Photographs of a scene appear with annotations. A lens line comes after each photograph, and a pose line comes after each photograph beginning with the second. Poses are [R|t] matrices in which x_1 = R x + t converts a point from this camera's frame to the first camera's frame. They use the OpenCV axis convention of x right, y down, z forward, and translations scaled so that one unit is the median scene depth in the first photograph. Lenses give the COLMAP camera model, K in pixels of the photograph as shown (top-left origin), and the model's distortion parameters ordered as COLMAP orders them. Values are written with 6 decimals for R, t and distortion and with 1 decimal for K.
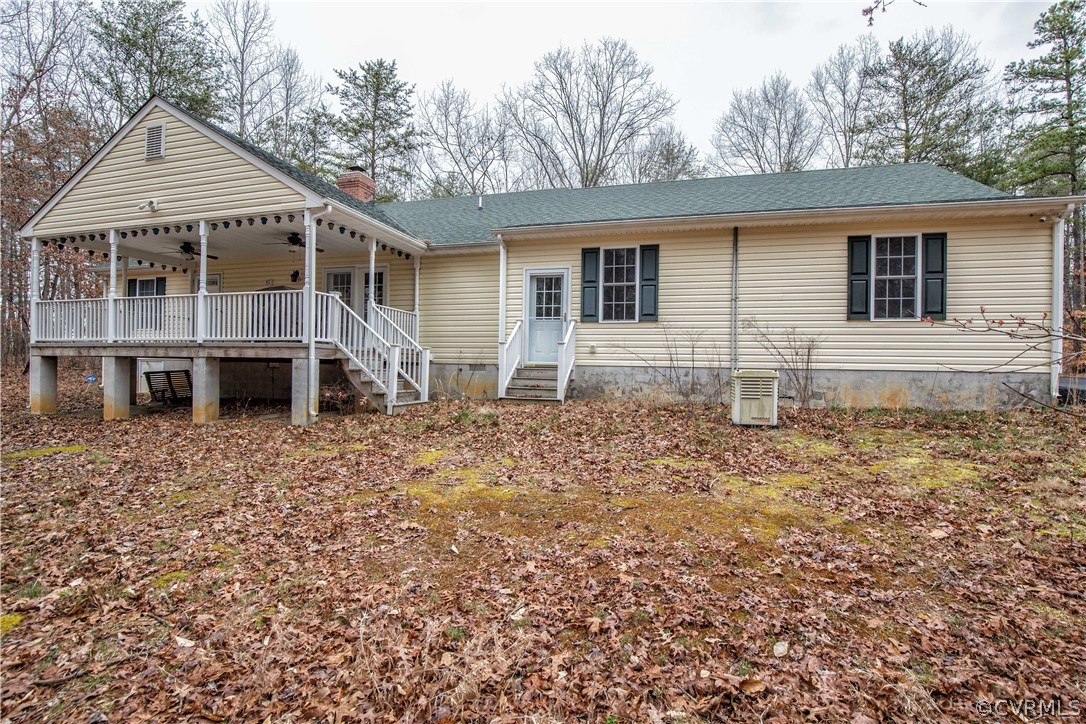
lens RADIAL K [[515.6, 0, 508.7], [0, 515.6, 371.8], [0, 0, 1]] dist [-0.041072, 0.008222]
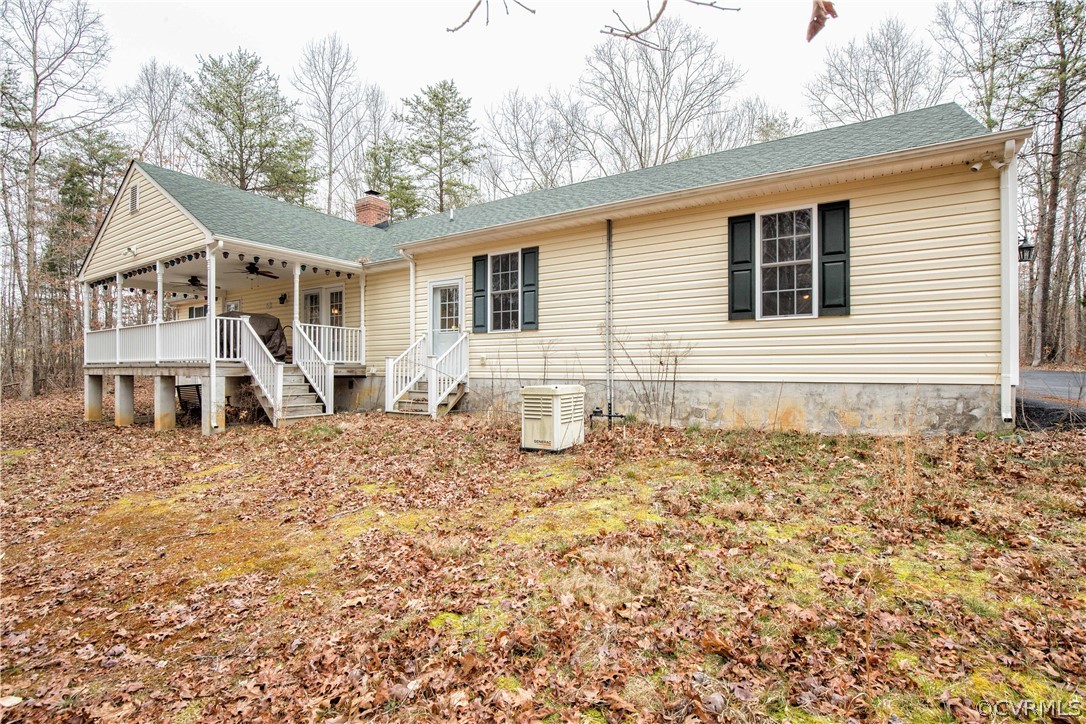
lens RADIAL K [[515.6, 0, 508.7], [0, 515.6, 371.8], [0, 0, 1]] dist [-0.041072, 0.008222]
pose [[0.956149, -0.015985, -0.292445, 0.509014], [0.014528, 0.999869, -0.007152, -0.016777], [0.292521, 0.002590, 0.956256, 0.100272]]
